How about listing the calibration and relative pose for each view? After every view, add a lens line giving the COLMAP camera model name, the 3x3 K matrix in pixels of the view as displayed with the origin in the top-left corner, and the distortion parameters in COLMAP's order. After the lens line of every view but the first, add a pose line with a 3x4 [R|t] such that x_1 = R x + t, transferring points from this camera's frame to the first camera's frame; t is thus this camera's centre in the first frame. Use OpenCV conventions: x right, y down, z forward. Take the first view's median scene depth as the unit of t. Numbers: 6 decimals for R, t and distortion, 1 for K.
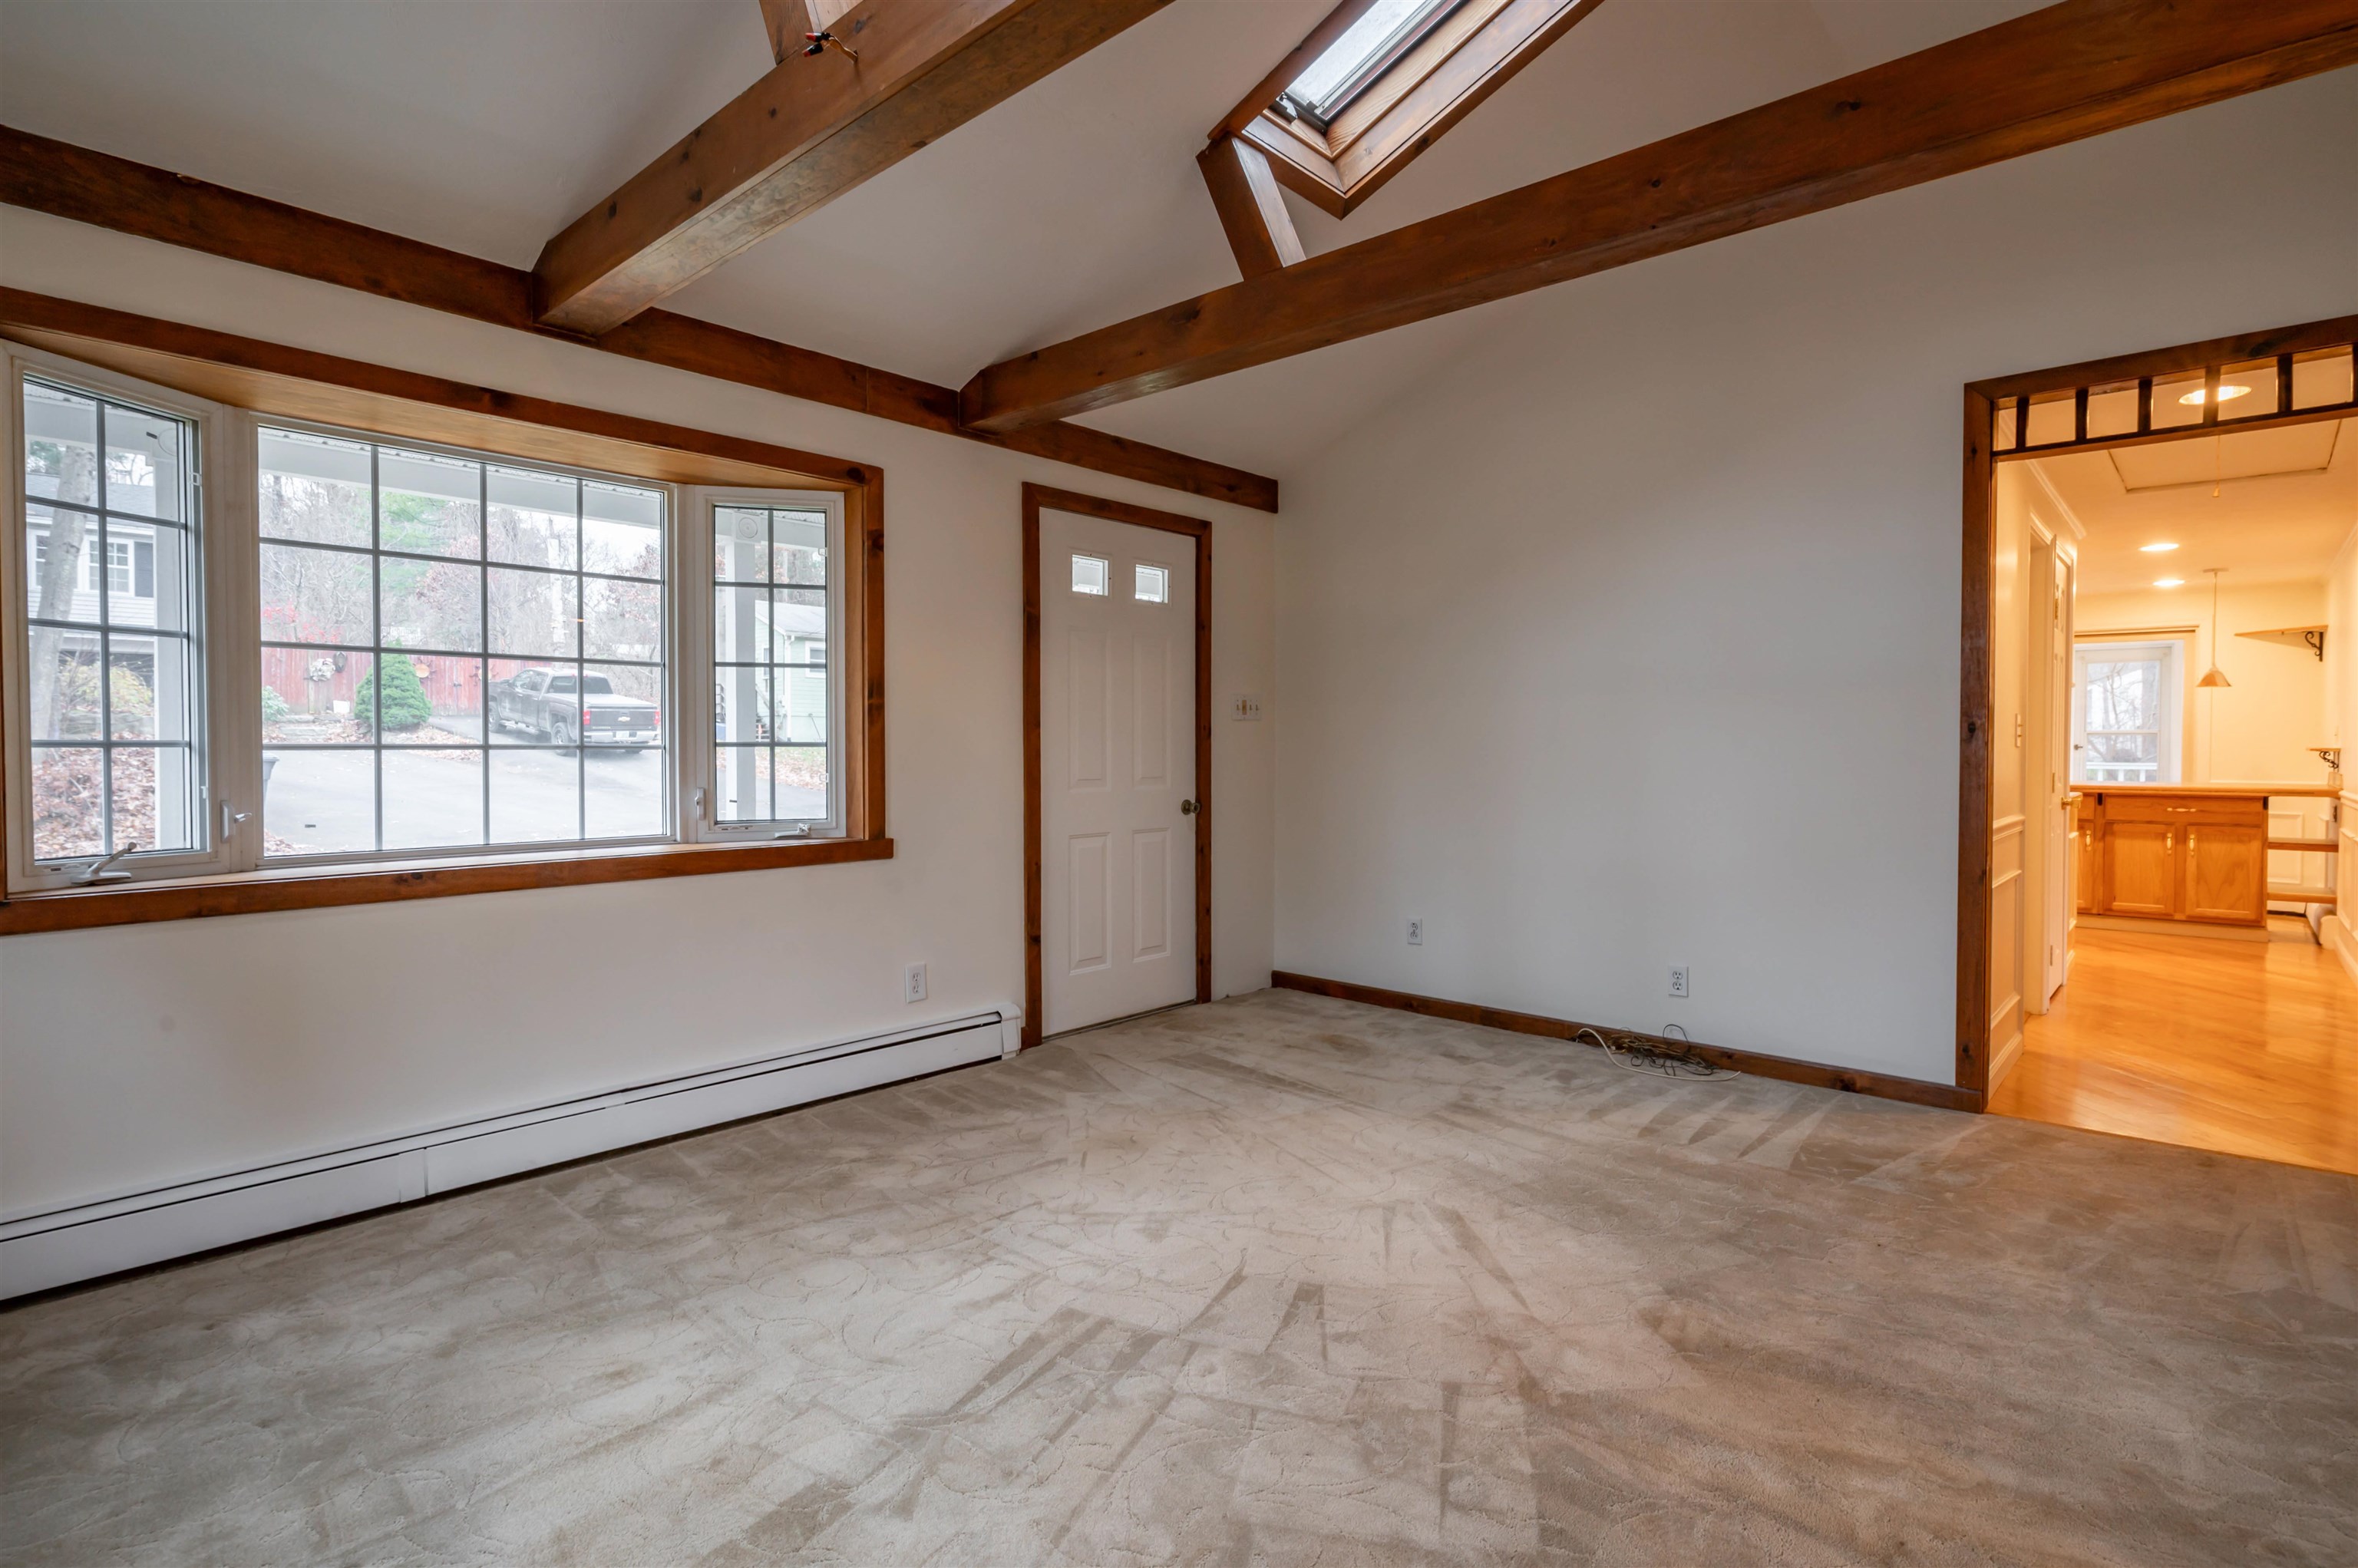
lens RADIAL K [[1149.4, 0, 1223.4], [0, 1149.4, 755.8], [0, 0, 1]] dist [0.000562, 0.000197]
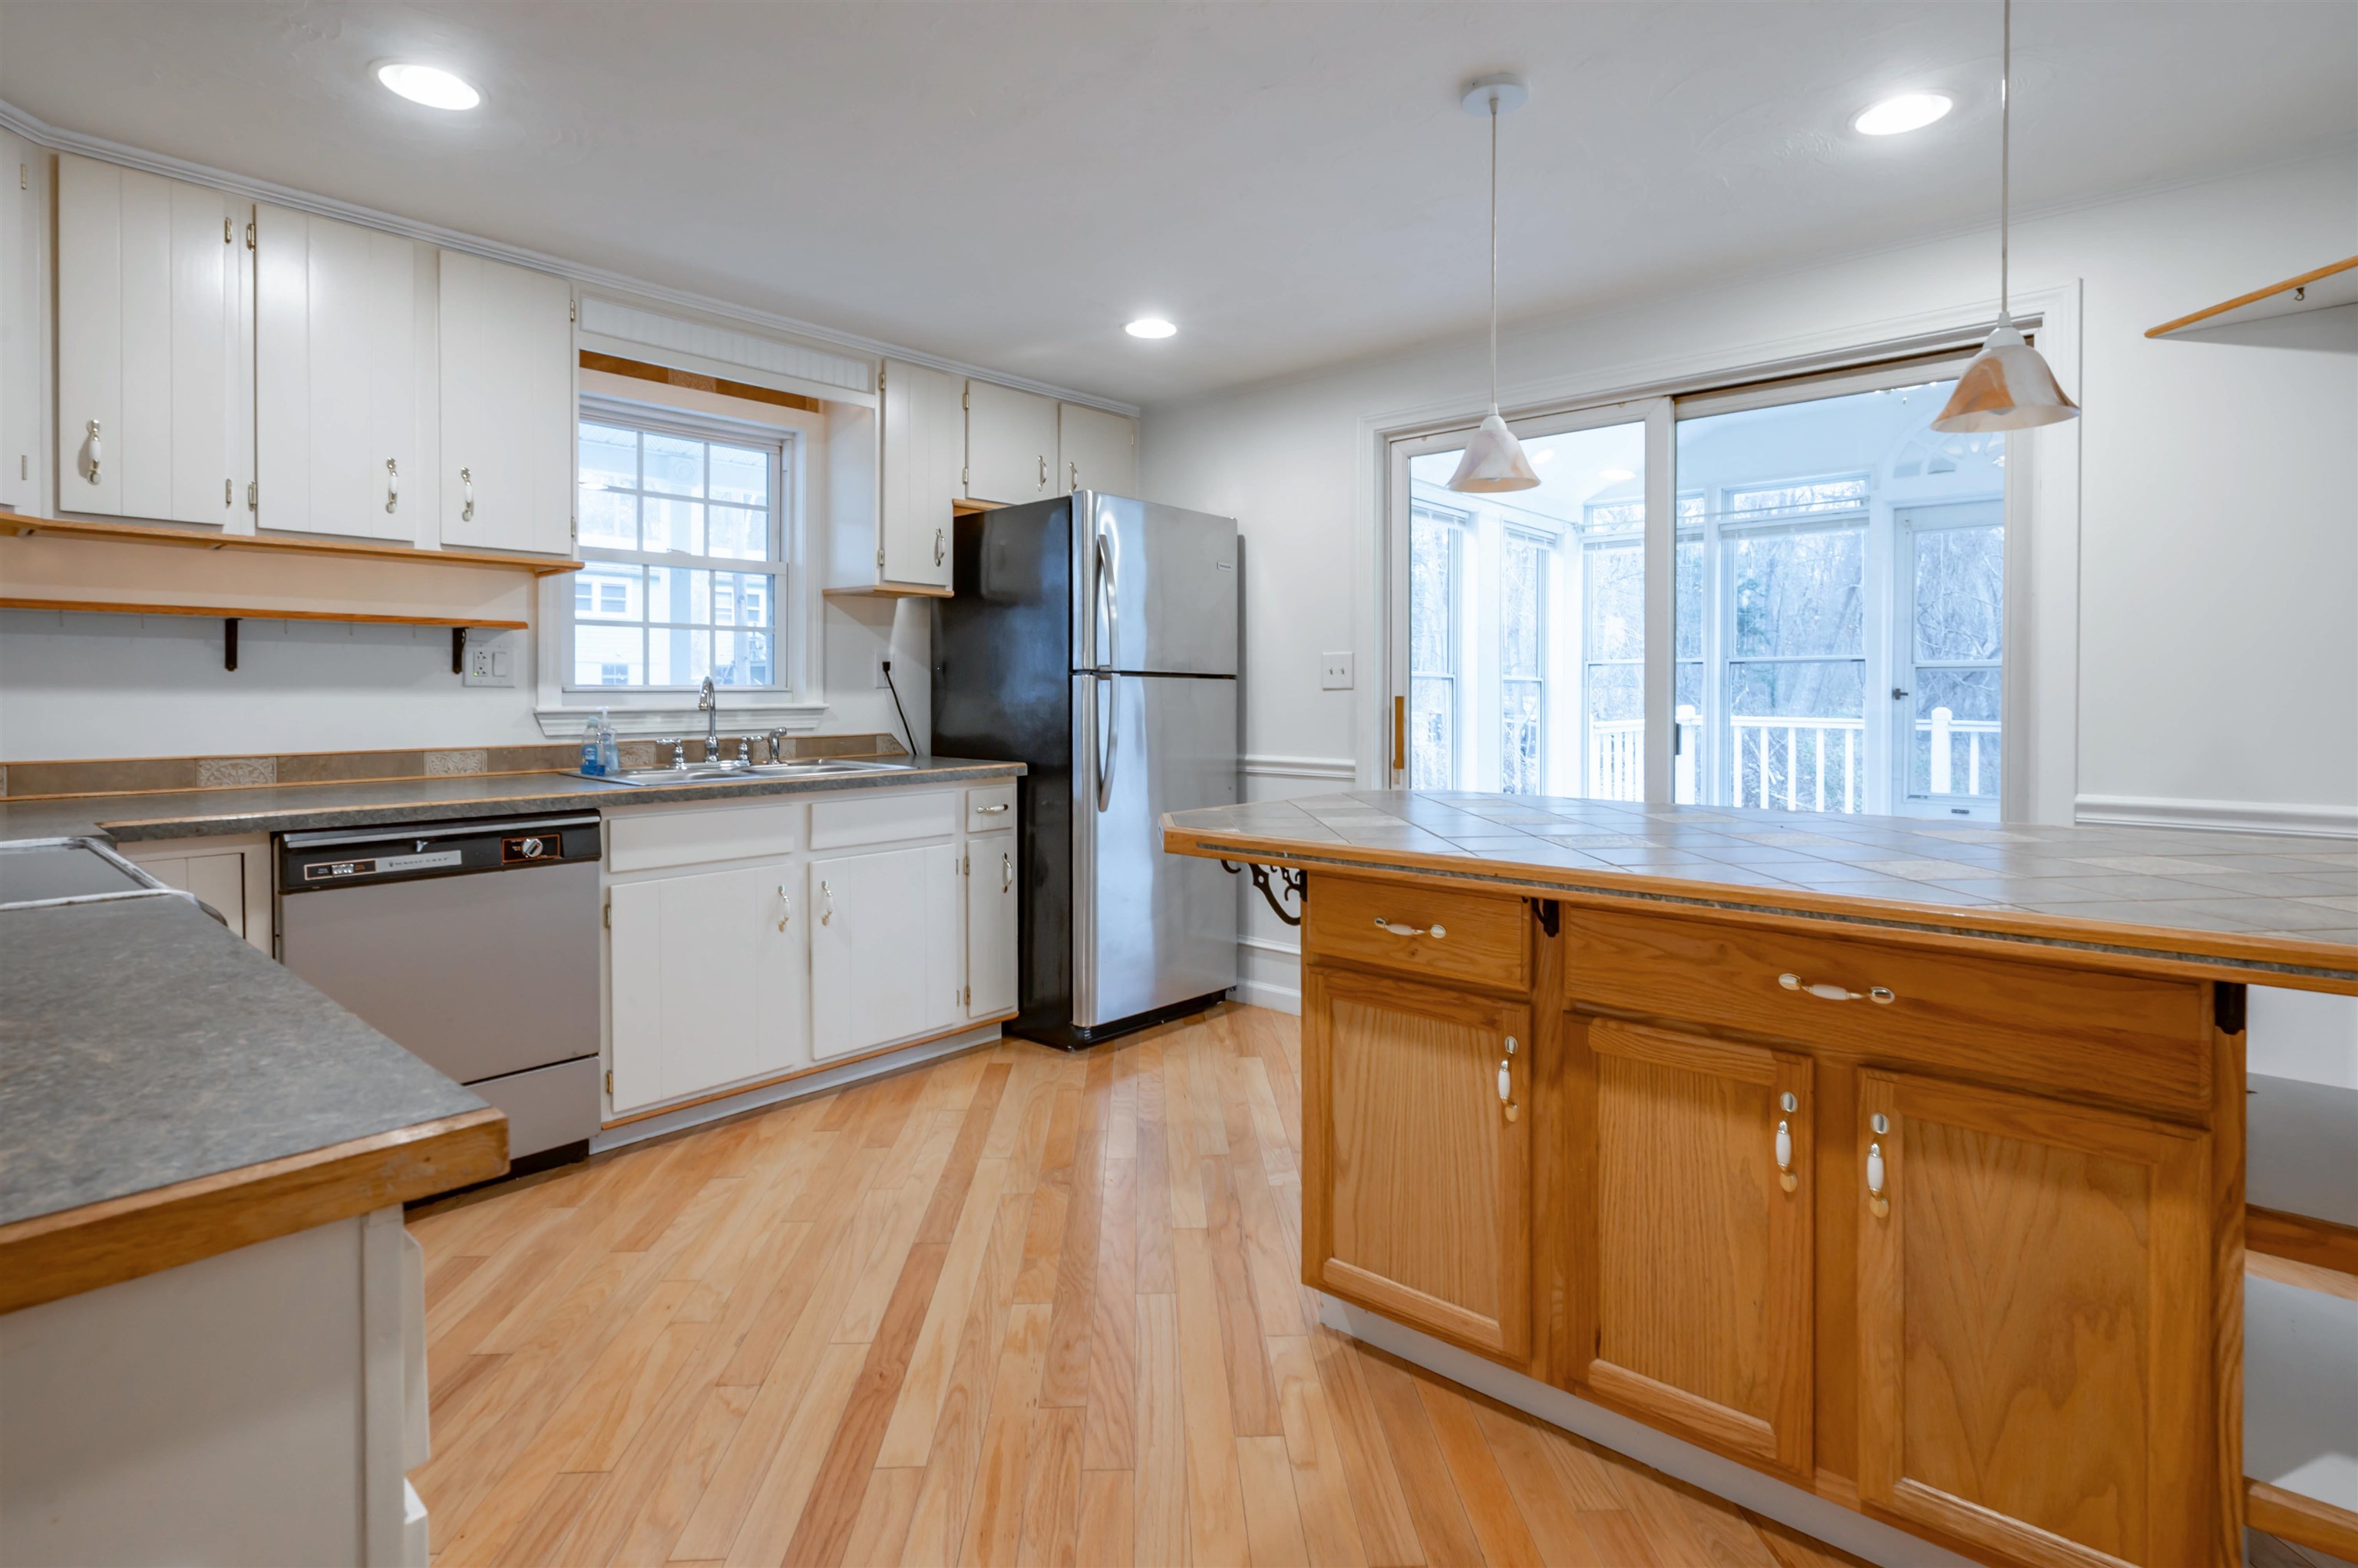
lens RADIAL K [[1152.6, 0, 1207.4], [0, 1152.6, 703.8], [0, 0, 1]] dist [-0.000276, 0.000765]
pose [[0.999998, -0.002211, 0.000016, 0.719131], [0.002211, 0.999997, -0.001405, -0.005634], [-0.000013, 0.001405, 0.999999, 0.789992]]
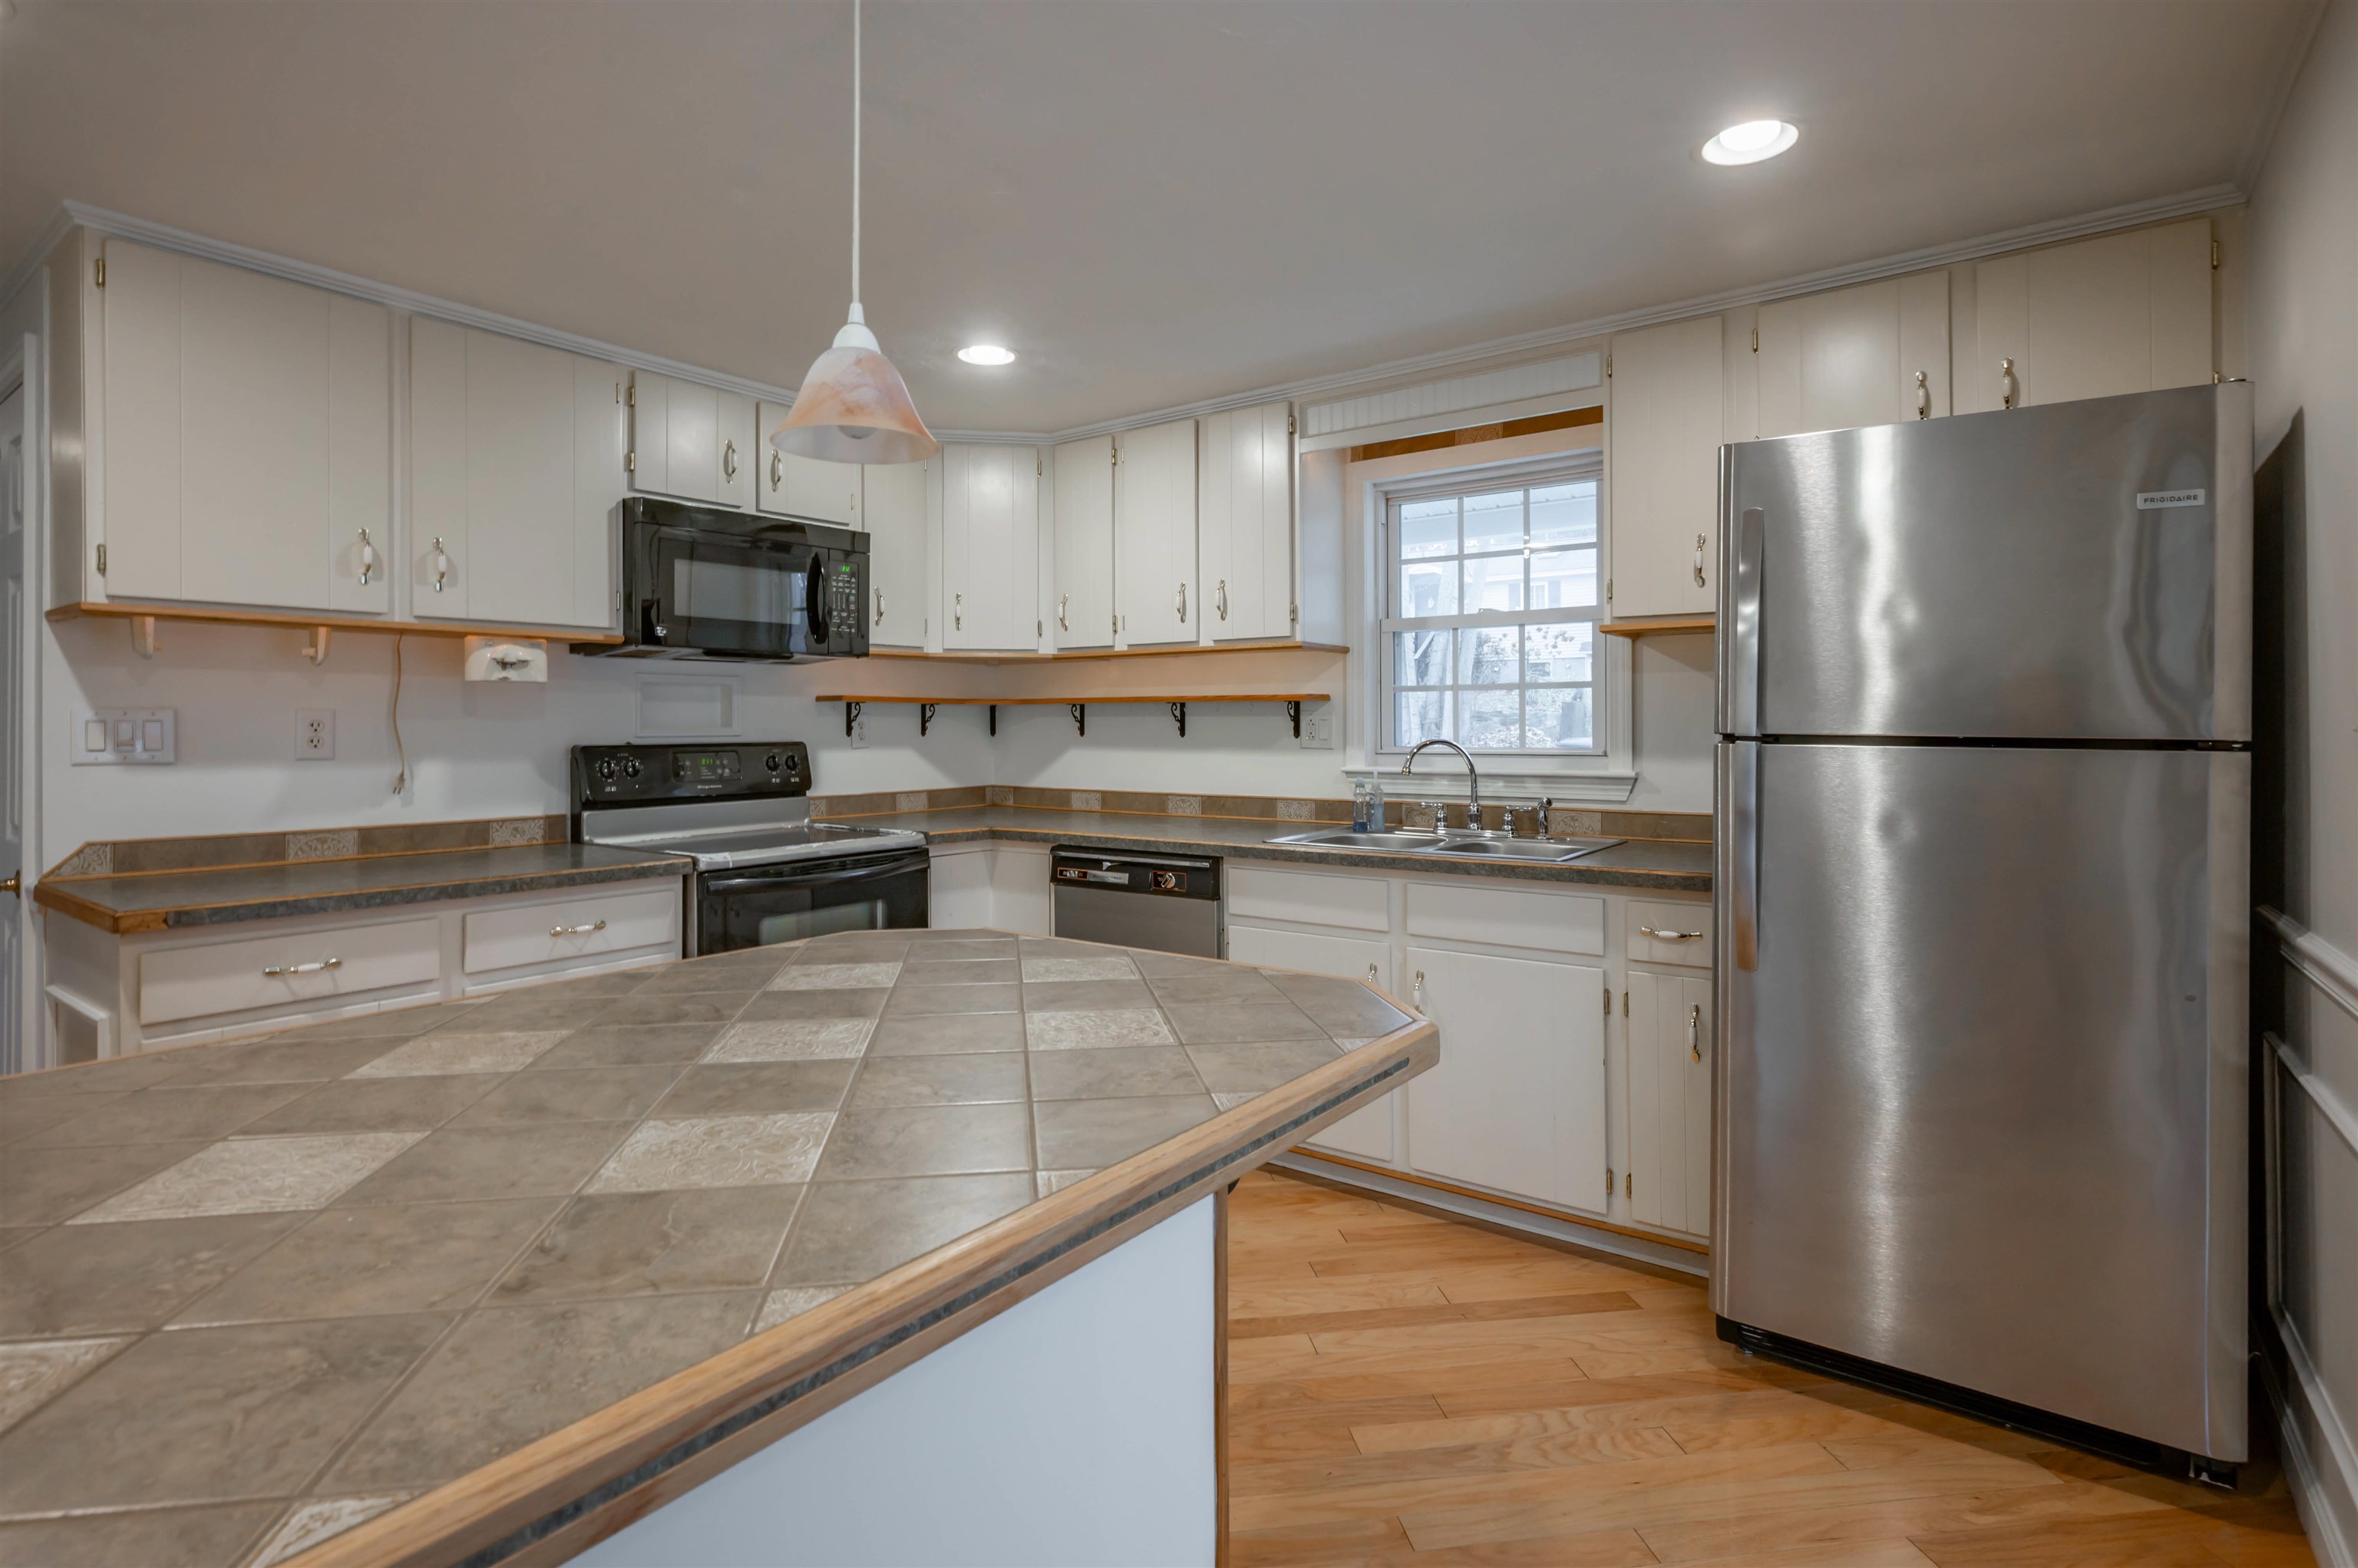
lens RADIAL K [[1165.6, 0, 1180.8], [0, 1165.6, 721.0], [0, 0, 1]] dist [-0.001437, 0.000008]
pose [[0.075980, -0.008083, -0.997077, 0.982795], [-0.010893, 0.999901, -0.008936, -0.021214], [0.997050, 0.011540, 0.075885, 1.142587]]
